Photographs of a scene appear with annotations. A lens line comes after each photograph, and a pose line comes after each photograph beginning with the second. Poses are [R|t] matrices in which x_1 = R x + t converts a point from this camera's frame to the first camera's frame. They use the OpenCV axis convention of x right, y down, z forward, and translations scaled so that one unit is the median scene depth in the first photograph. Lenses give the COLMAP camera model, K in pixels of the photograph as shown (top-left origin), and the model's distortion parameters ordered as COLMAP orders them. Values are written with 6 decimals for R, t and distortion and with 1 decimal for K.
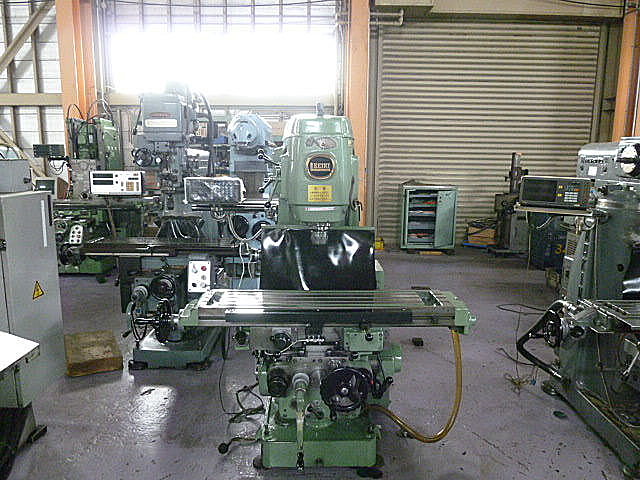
lens RADIAL K [[481.8, 0, 323.0], [0, 481.8, 242.0], [0, 0, 1]] dist [-0.036179, 0.010750]
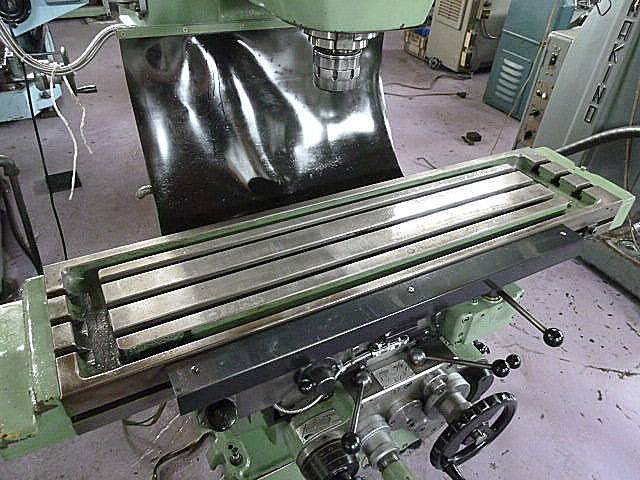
lens RADIAL K [[481.8, 0, 323.8], [0, 481.8, 242.6], [0, 0, 1]] dist [-0.036179, 0.010750]
pose [[0.887672, -0.248071, 0.387942, -0.060328], [0.034294, 0.875756, 0.481535, -0.022004], [-0.459197, -0.414141, 0.785891, 0.217308]]
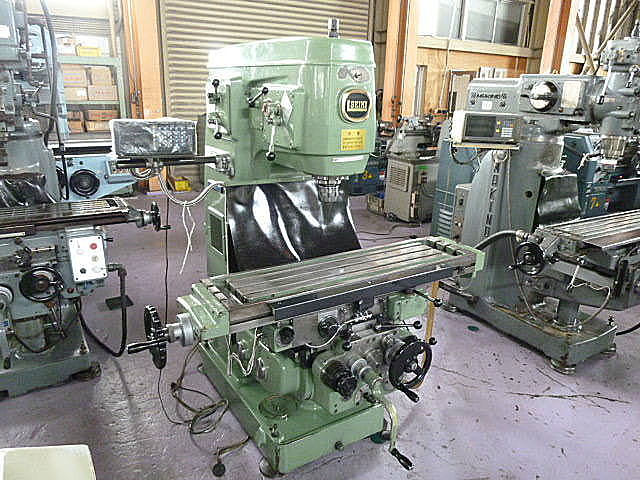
lens RADIAL K [[481.8, 0, 322.9], [0, 481.8, 243.1], [0, 0, 1]] dist [-0.036179, 0.010750]
pose [[0.857167, -0.144479, 0.494358, -0.139335], [0.069855, 0.983591, 0.166339, -0.020321], [-0.510279, -0.108047, 0.853195, 0.097267]]
